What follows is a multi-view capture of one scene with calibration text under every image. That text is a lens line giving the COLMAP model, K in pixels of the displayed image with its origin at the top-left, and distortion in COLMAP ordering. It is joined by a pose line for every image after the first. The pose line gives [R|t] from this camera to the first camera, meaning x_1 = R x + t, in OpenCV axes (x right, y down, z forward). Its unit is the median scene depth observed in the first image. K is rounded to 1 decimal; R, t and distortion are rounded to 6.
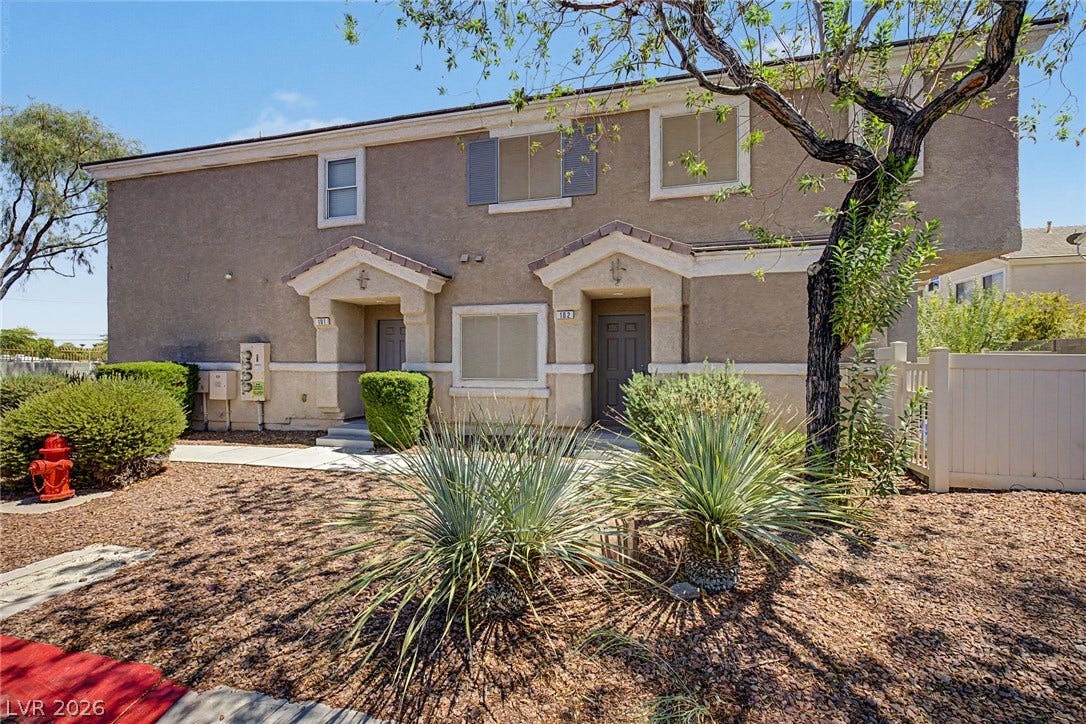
lens RADIAL K [[457.0, 0, 541.0], [0, 457.0, 359.6], [0, 0, 1]] dist [0.005298, 0.000216]
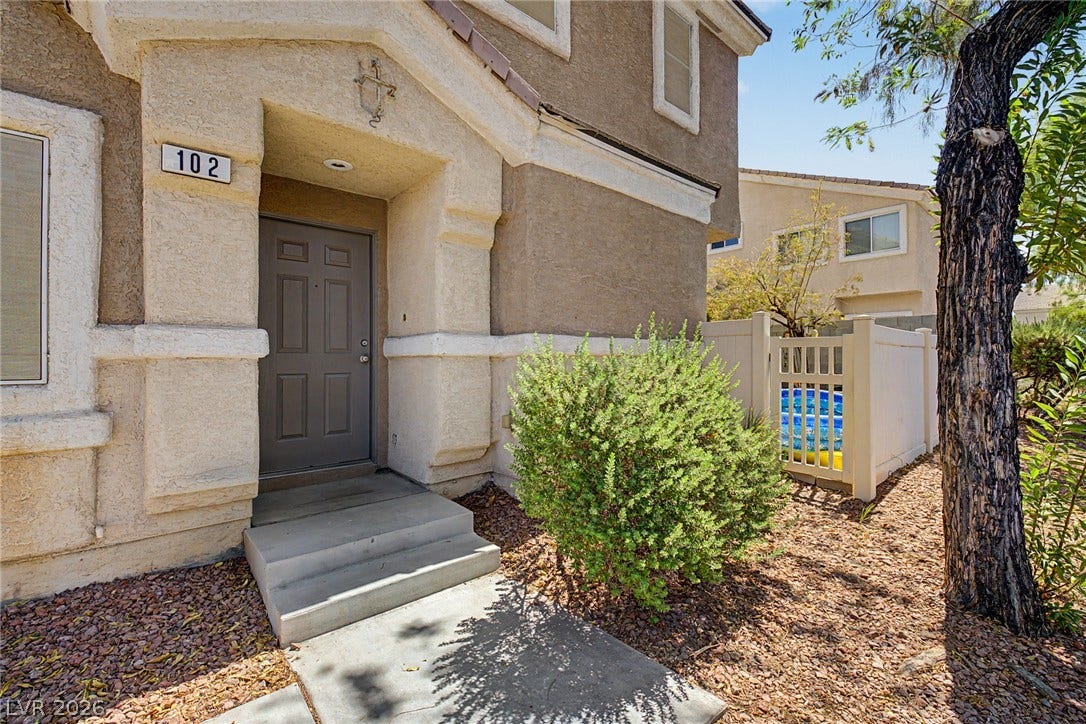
lens RADIAL K [[457.0, 0, 541.0], [0, 457.0, 359.6], [0, 0, 1]] dist [0.005298, 0.000216]
pose [[0.578342, -0.000465, 0.815795, -0.060574], [-0.000033, 1.000000, 0.000593, 0.030088], [-0.815795, -0.000369, 0.578342, 0.604764]]
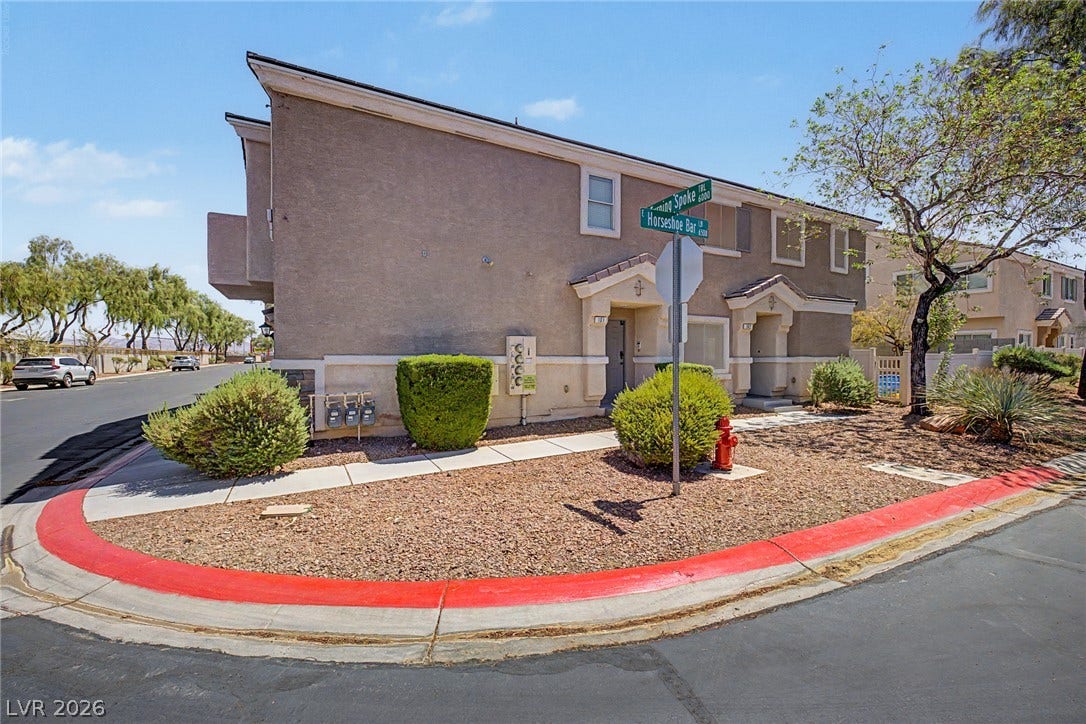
lens RADIAL K [[457.0, 0, 541.0], [0, 457.0, 359.6], [0, 0, 1]] dist [0.005298, 0.000216]
pose [[0.734331, -0.004789, 0.678775, -1.497068], [-0.007991, 0.999845, 0.015699, -0.001776], [-0.678745, -0.016952, 0.734178, 0.296867]]
